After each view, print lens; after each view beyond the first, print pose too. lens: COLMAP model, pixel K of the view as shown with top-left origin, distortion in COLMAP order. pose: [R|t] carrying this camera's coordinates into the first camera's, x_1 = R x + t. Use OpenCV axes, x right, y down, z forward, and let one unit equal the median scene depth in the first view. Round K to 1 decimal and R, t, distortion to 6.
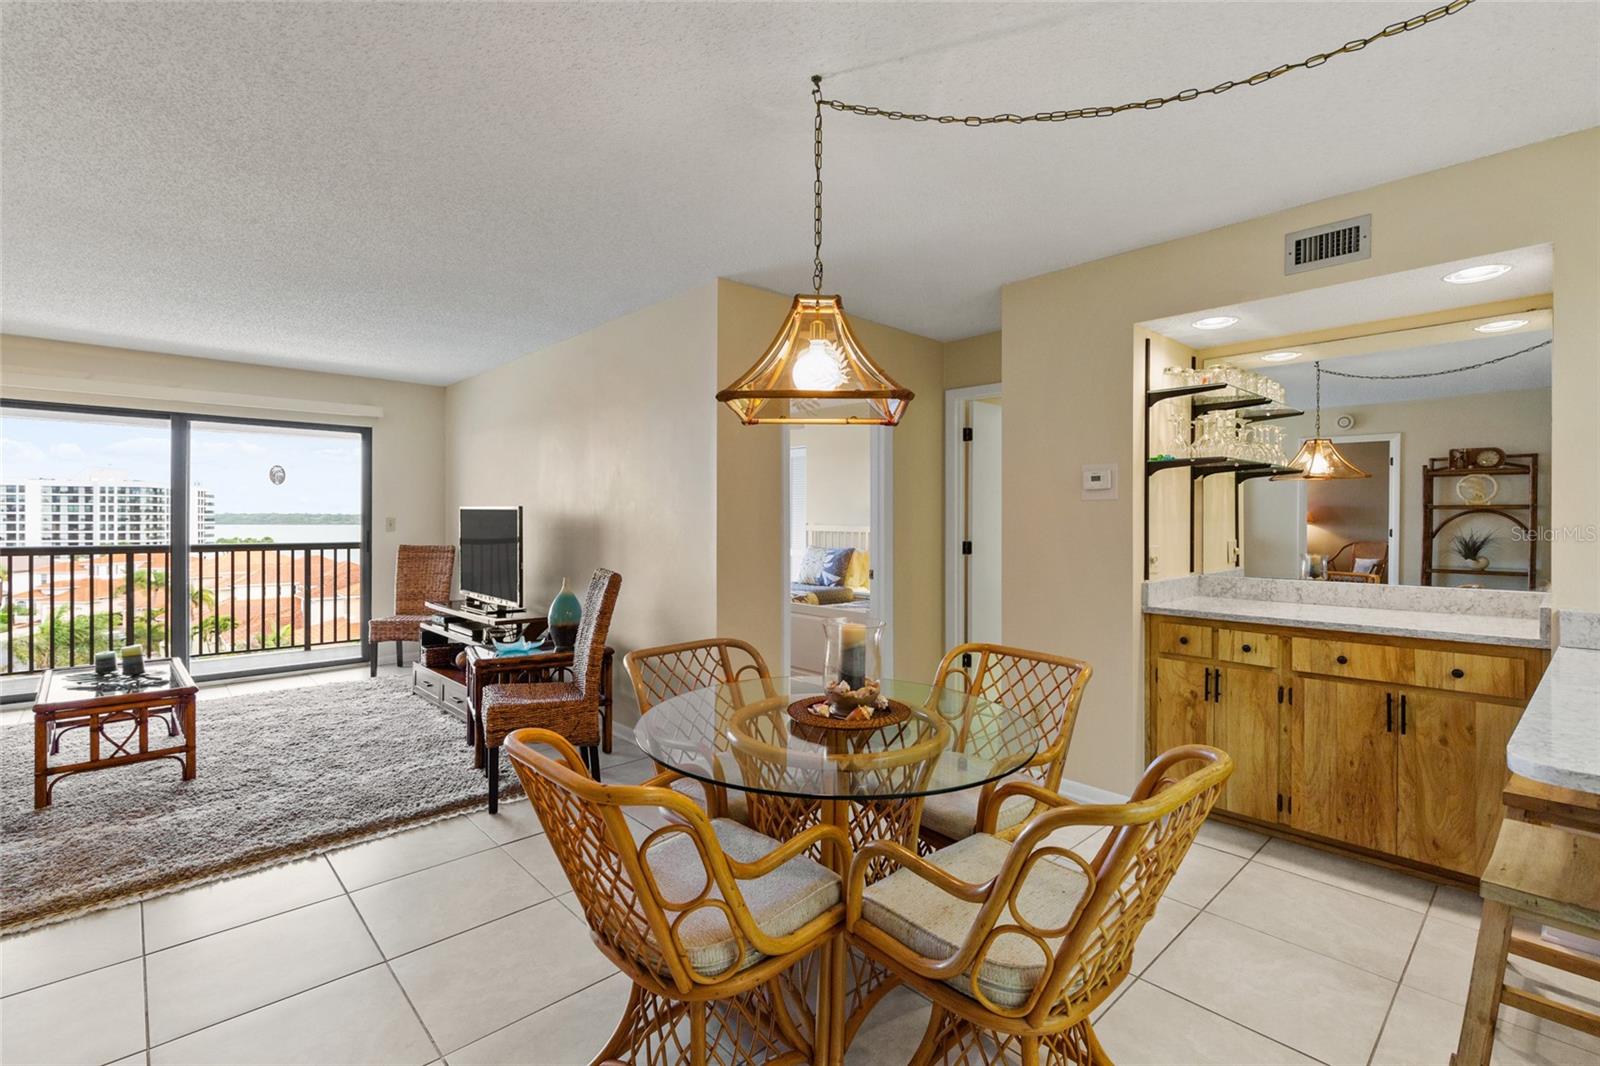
lens RADIAL K [[721.9, 0, 810.4], [0, 721.9, 521.0], [0, 0, 1]] dist [0.005609, -0.000868]
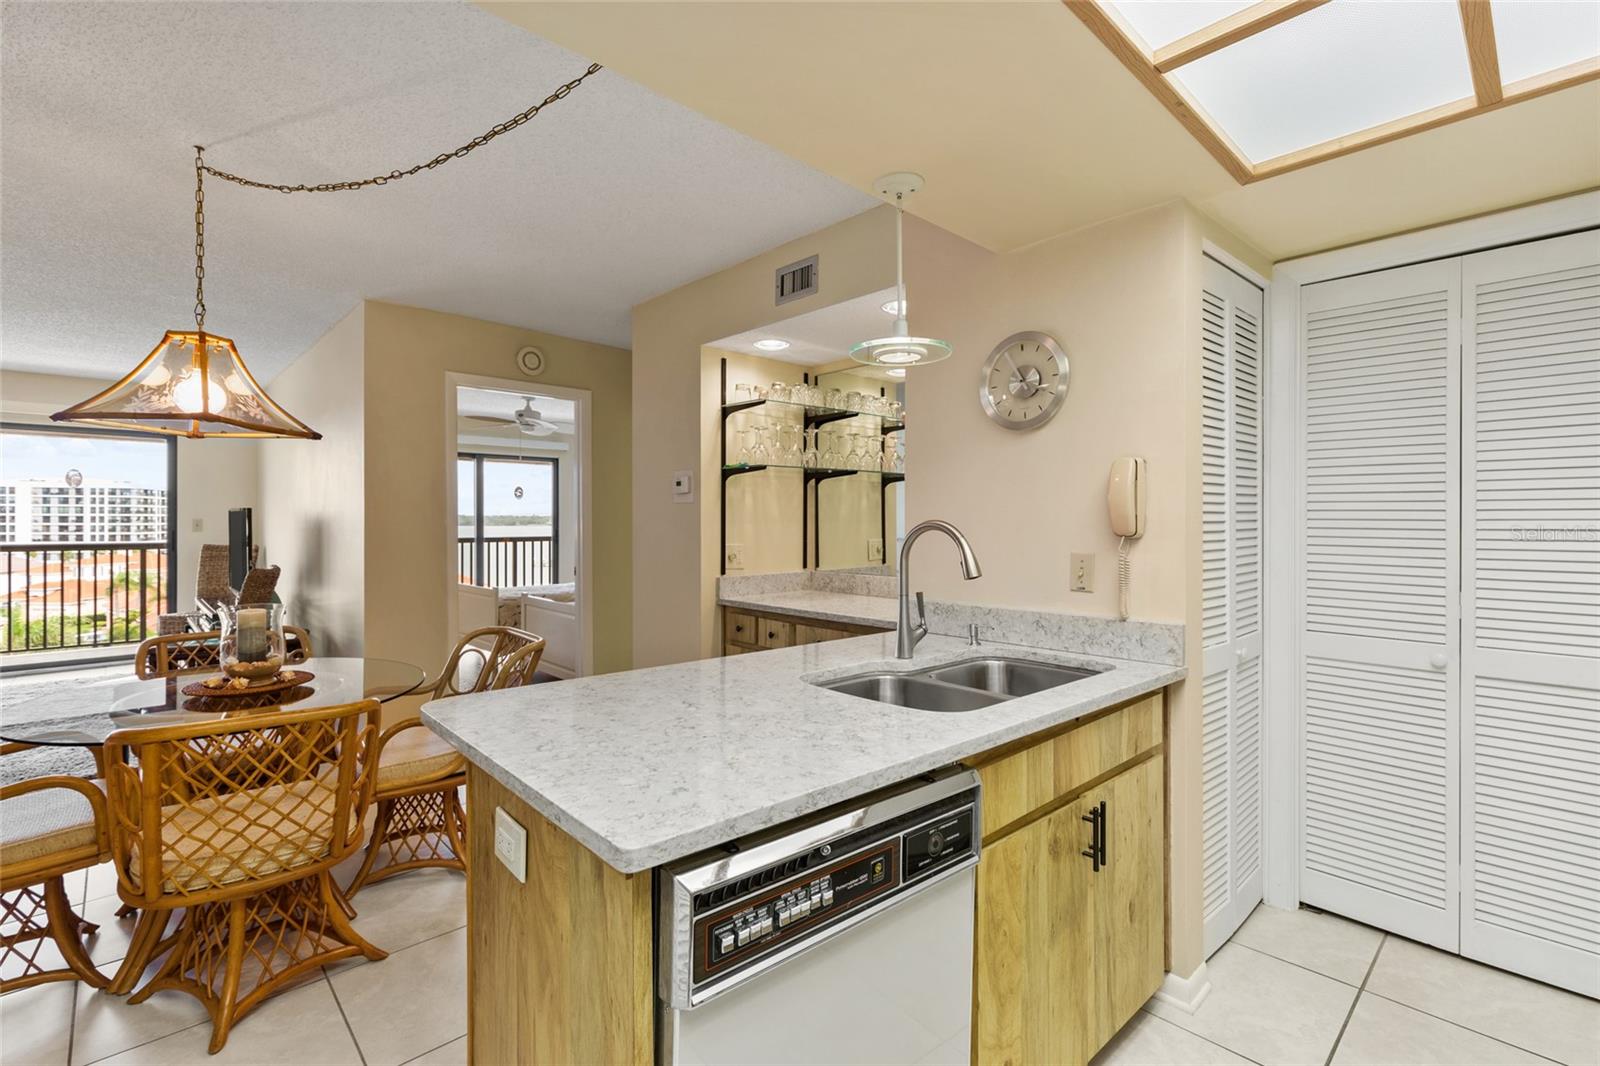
lens RADIAL K [[721.9, 0, 810.4], [0, 721.9, 521.0], [0, 0, 1]] dist [0.005609, -0.000868]
pose [[0.999997, -0.000179, 0.002335, 0.673340], [0.000182, 0.999999, -0.001151, -0.000140], [-0.002335, 0.001151, 0.999997, -0.125510]]
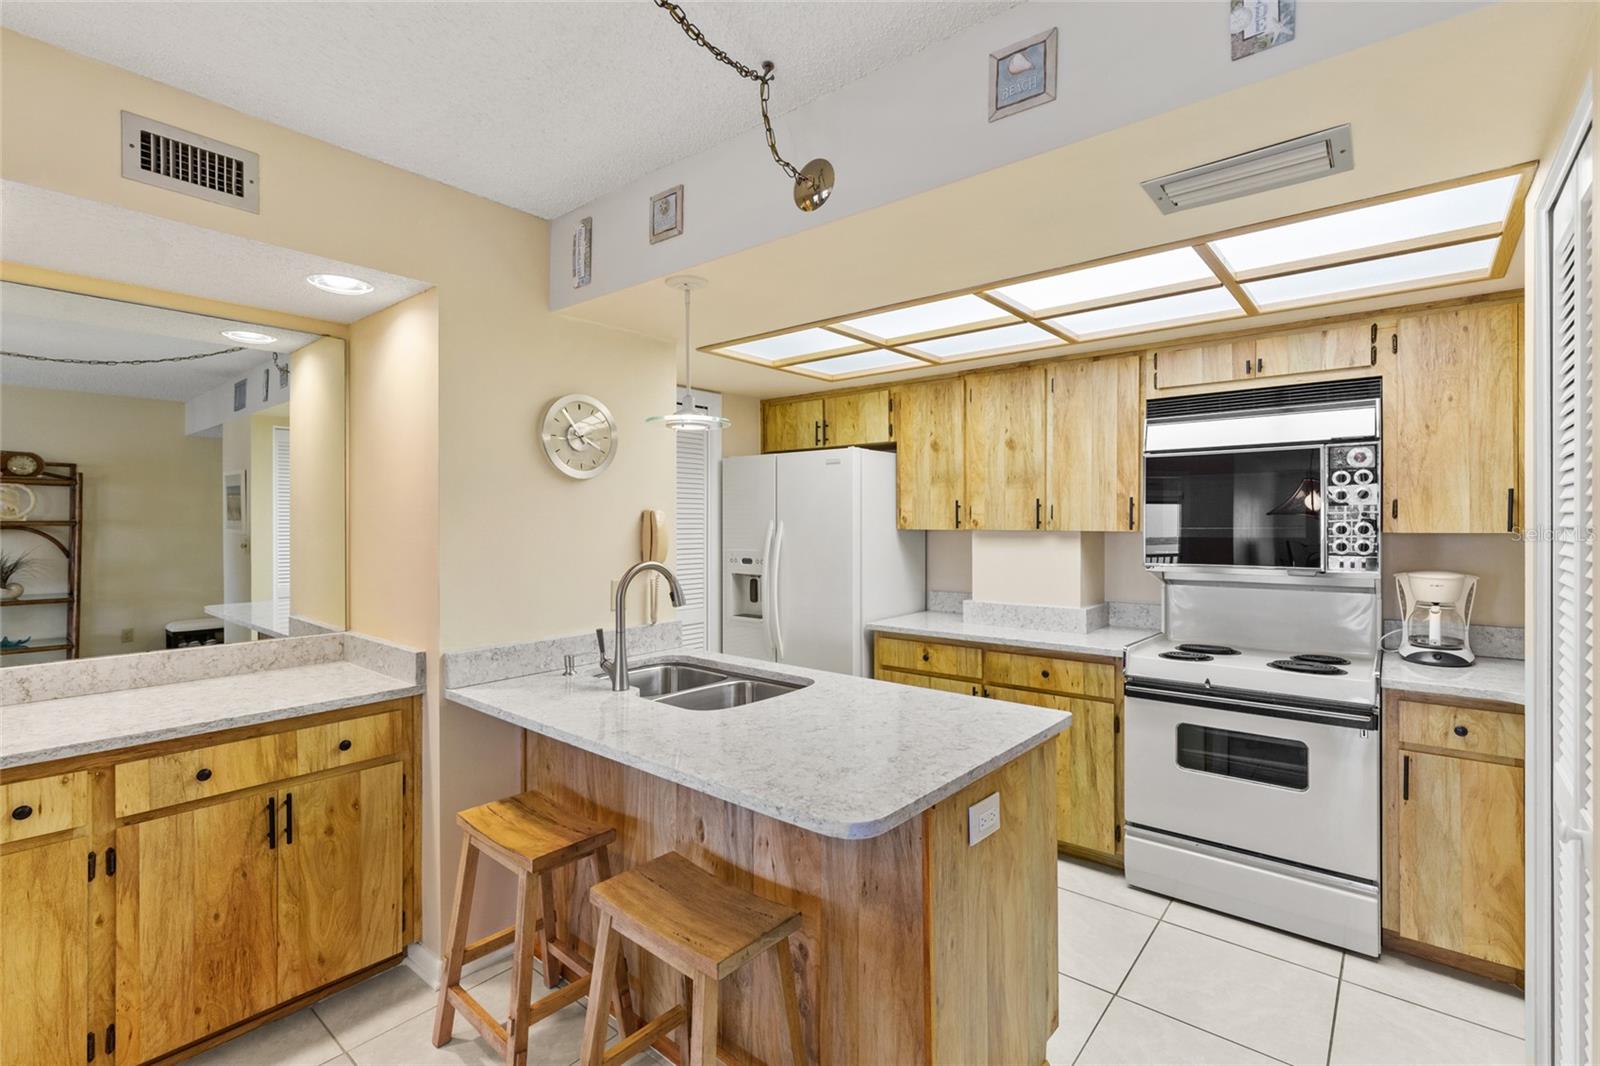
lens RADIAL K [[721.9, 0, 810.4], [0, 721.9, 521.0], [0, 0, 1]] dist [0.005609, -0.000868]
pose [[-0.128750, 0.001004, 0.991677, -0.026717], [0.000795, 0.999999, -0.000909, -0.047010], [-0.991677, 0.000672, -0.128751, 0.482760]]
